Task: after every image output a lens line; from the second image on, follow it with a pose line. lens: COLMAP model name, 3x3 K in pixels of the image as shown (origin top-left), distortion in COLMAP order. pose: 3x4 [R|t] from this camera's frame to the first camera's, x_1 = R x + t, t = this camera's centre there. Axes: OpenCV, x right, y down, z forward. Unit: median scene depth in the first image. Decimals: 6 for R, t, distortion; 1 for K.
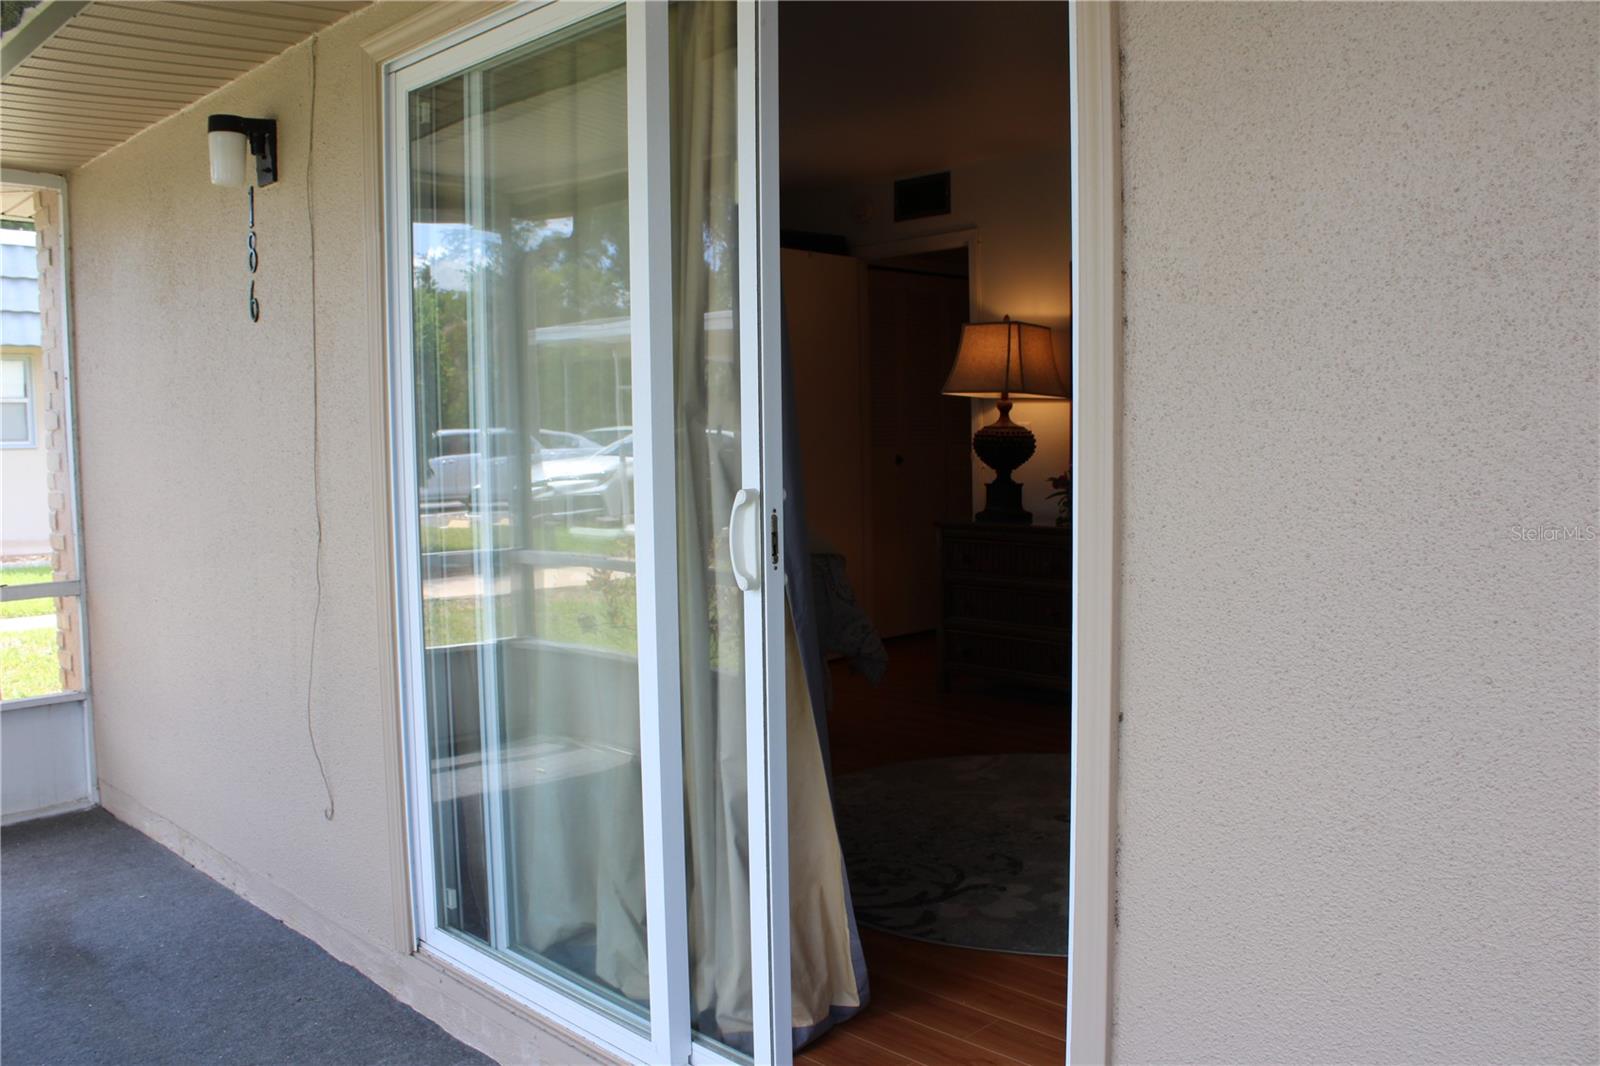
lens RADIAL K [[1338.4, 0, 800.3], [0, 1338.4, 534.6], [0, 0, 1]] dist [-0.147659, 0.115136]
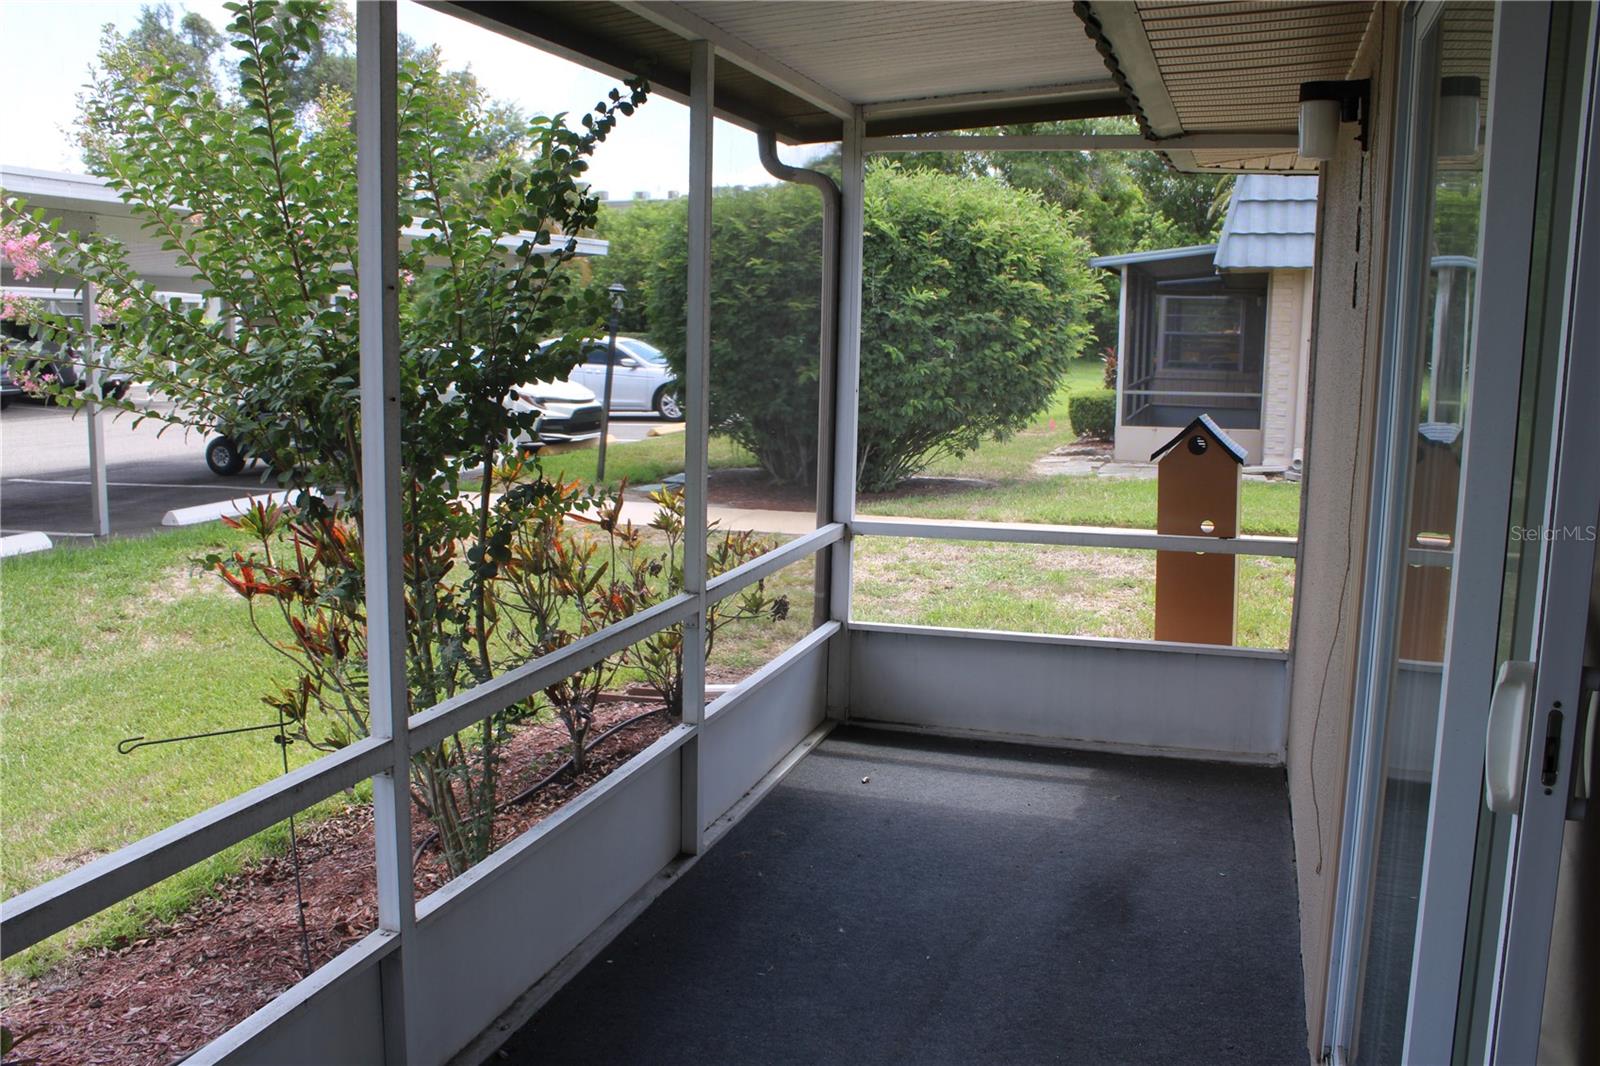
lens RADIAL K [[1338.4, 0, 800.4], [0, 1338.4, 533.7], [0, 0, 1]] dist [-0.147659, 0.115136]
pose [[0.453049, 0.155307, -0.877853, 0.210135], [-0.091134, 0.987618, 0.127693, -0.088138], [0.886815, 0.022151, 0.461593, 0.250690]]
